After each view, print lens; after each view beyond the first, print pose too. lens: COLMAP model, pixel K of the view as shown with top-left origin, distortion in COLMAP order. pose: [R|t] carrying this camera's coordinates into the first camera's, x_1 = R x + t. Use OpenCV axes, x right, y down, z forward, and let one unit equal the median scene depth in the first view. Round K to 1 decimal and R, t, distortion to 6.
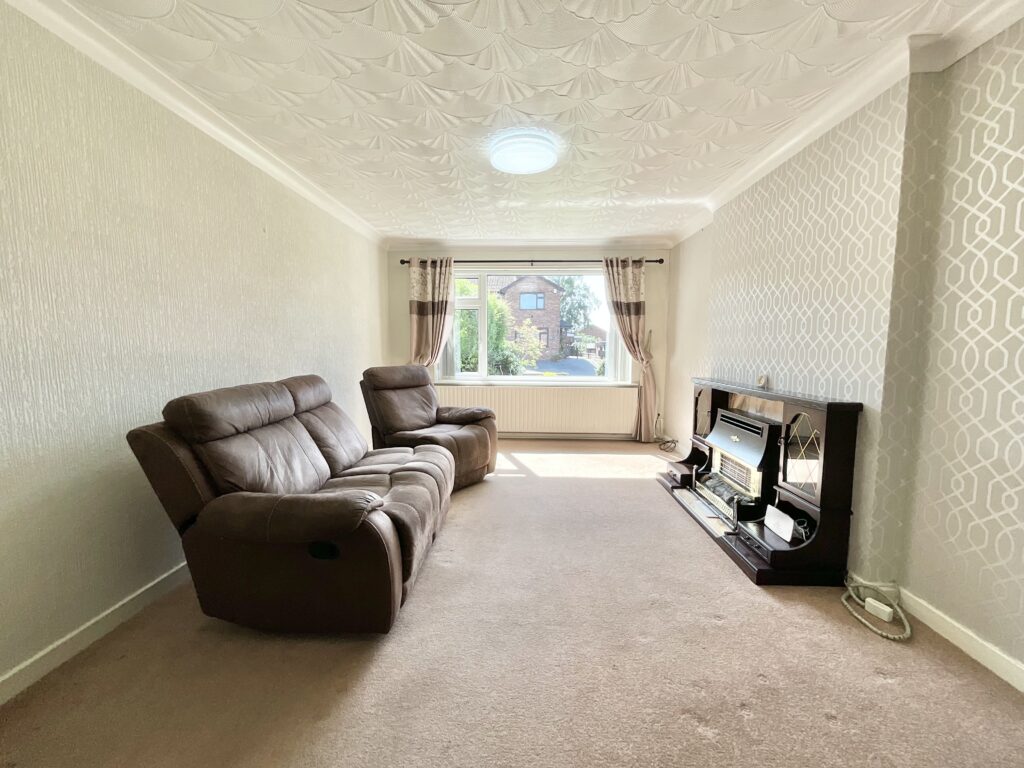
lens RADIAL K [[410.0, 0, 512.0], [0, 410.0, 384.0], [0, 0, 1]] dist [-0.018779, -0.000053]
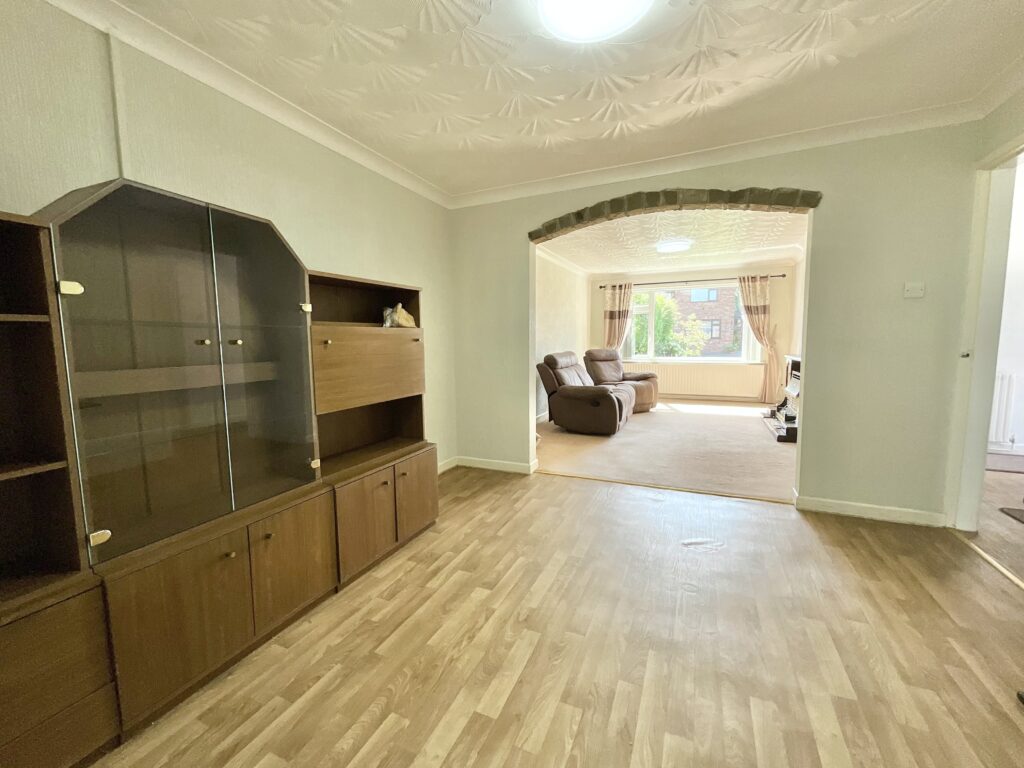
lens RADIAL K [[410.0, 0, 512.0], [0, 410.0, 384.0], [0, 0, 1]] dist [-0.018779, -0.000053]
pose [[0.921672, 0.025032, -0.387162, 0.049713], [-0.019228, 0.999637, 0.018858, 0.066566], [0.387493, -0.009937, 0.921819, -0.660459]]
